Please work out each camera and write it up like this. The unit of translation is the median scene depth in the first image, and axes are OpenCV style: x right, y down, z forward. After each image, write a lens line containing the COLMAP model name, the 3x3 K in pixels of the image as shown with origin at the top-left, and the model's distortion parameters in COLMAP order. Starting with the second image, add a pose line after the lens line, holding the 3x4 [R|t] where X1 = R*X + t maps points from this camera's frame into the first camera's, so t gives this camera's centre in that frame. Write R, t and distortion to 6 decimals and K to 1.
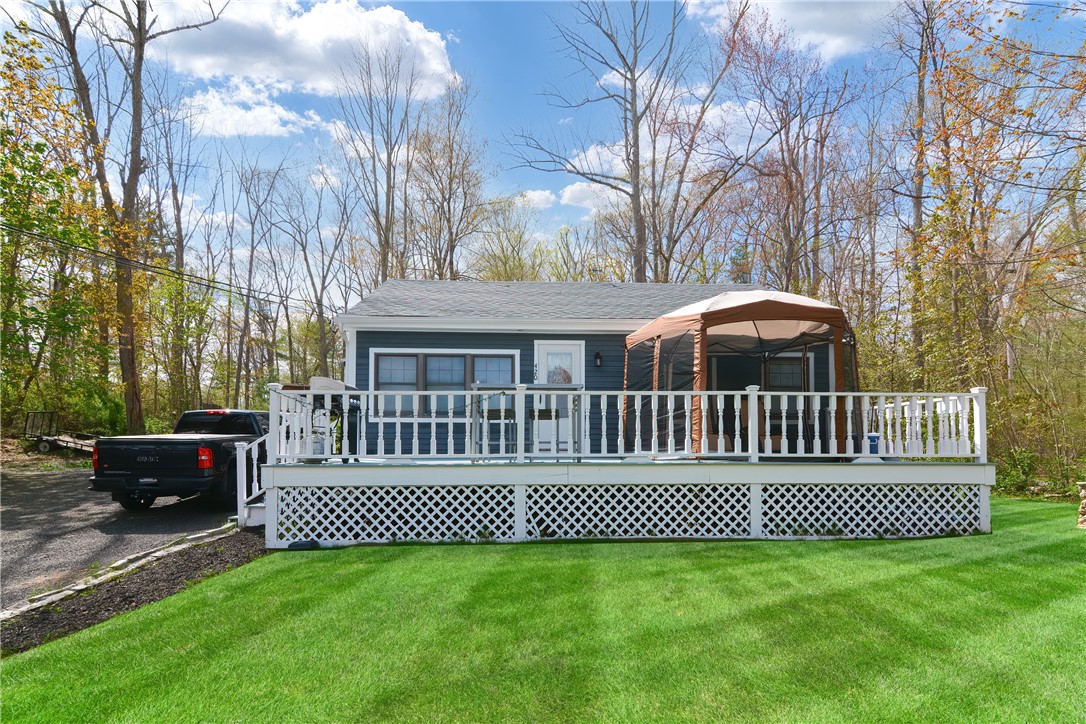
lens RADIAL K [[532.6, 0, 559.9], [0, 532.6, 426.8], [0, 0, 1]] dist [-0.004176, -0.003019]
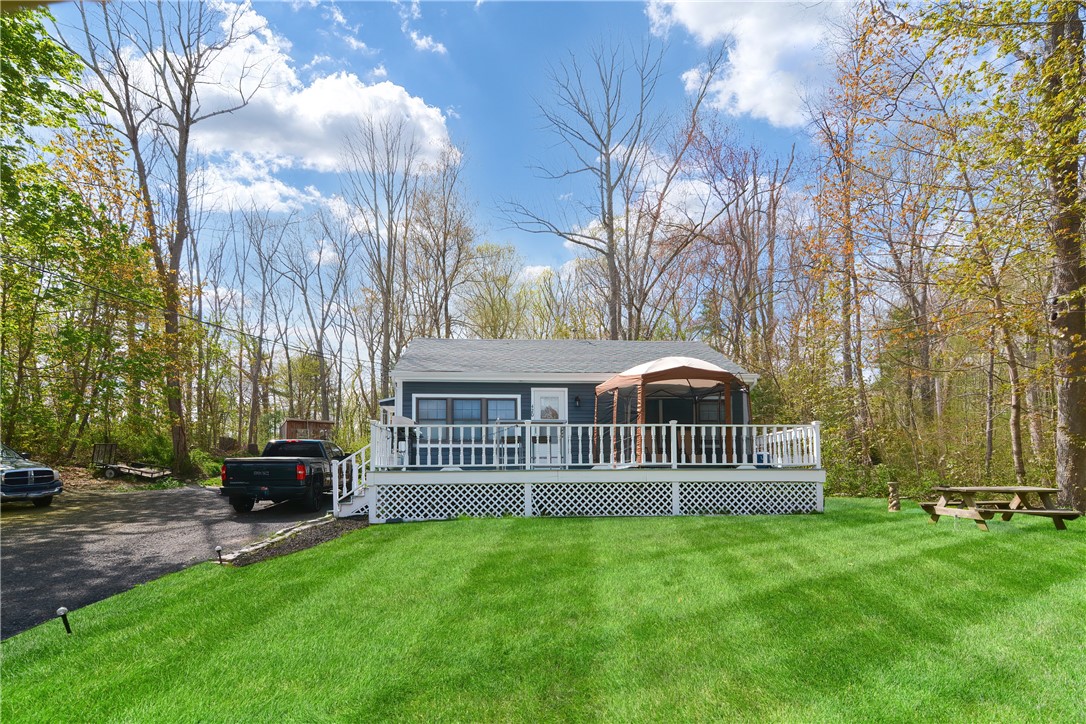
lens RADIAL K [[532.6, 0, 565.3], [0, 532.6, 455.3], [0, 0, 1]] dist [-0.004176, -0.003019]
pose [[0.998661, -0.006624, 0.051307, -0.041745], [0.007155, 0.999923, -0.010182, 0.040053], [-0.051235, 0.010536, 0.998631, -0.563741]]
